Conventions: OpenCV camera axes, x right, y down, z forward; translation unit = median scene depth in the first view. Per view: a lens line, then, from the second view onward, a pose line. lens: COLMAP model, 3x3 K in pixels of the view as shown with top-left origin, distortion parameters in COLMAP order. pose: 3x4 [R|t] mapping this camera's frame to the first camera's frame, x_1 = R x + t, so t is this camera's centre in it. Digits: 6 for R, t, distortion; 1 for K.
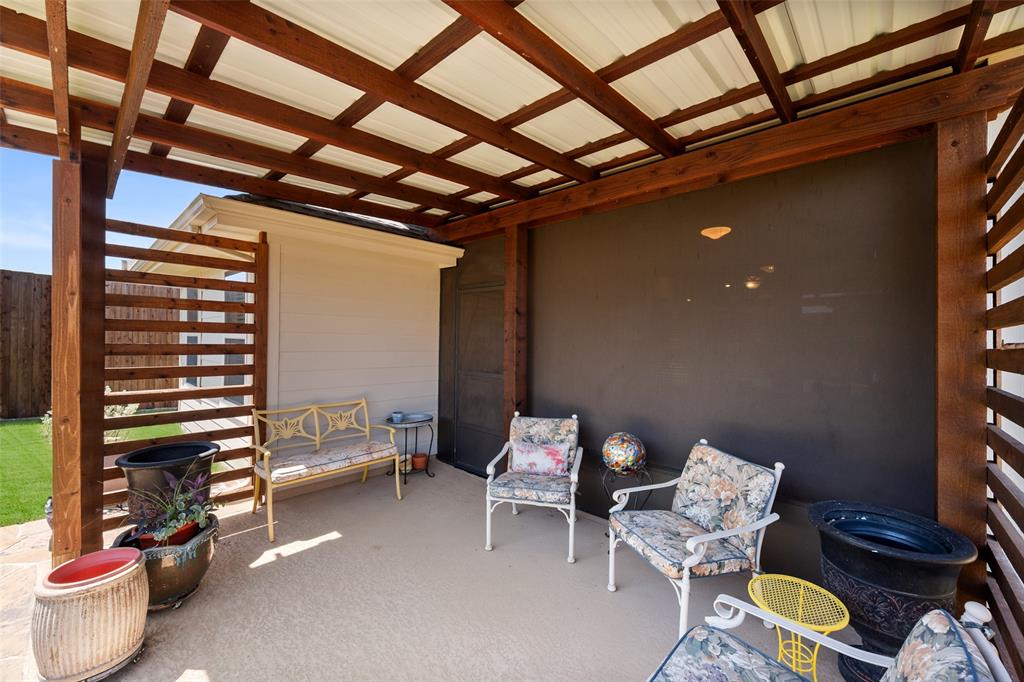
lens RADIAL K [[405.3, 0, 511.1], [0, 405.3, 340.6], [0, 0, 1]] dist [0.015059, 0.000196]
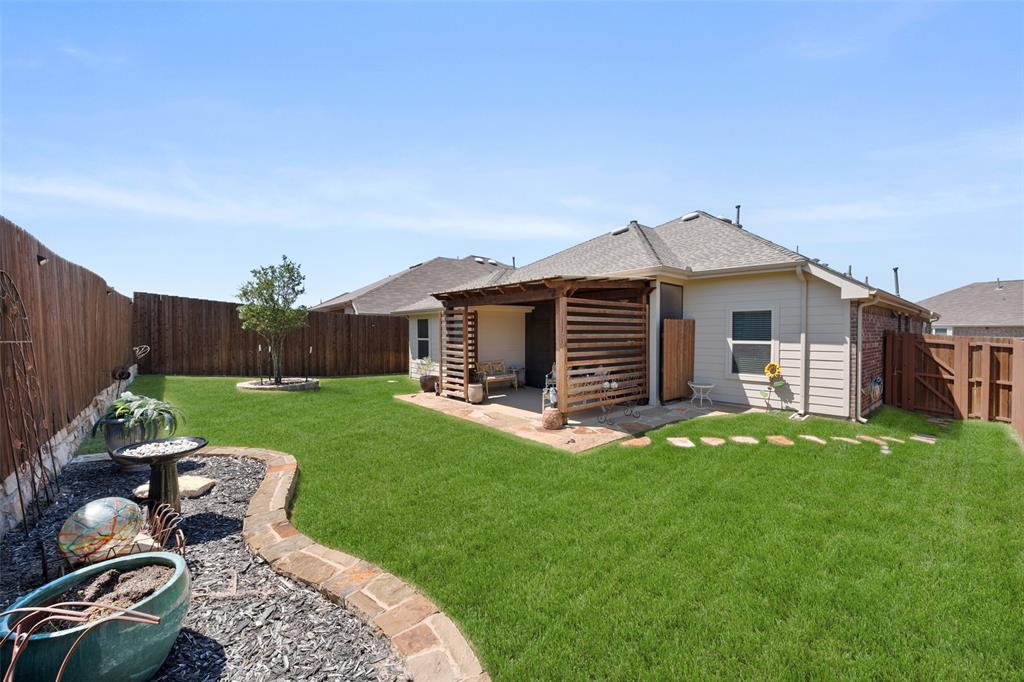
lens RADIAL K [[405.3, 0, 514.2], [0, 405.3, 337.7], [0, 0, 1]] dist [0.015059, 0.000196]
pose [[0.994073, -0.024669, -0.105883, 0.039179], [0.027162, 0.999385, 0.022164, -0.089452], [0.105271, -0.024908, 0.994132, -1.999524]]
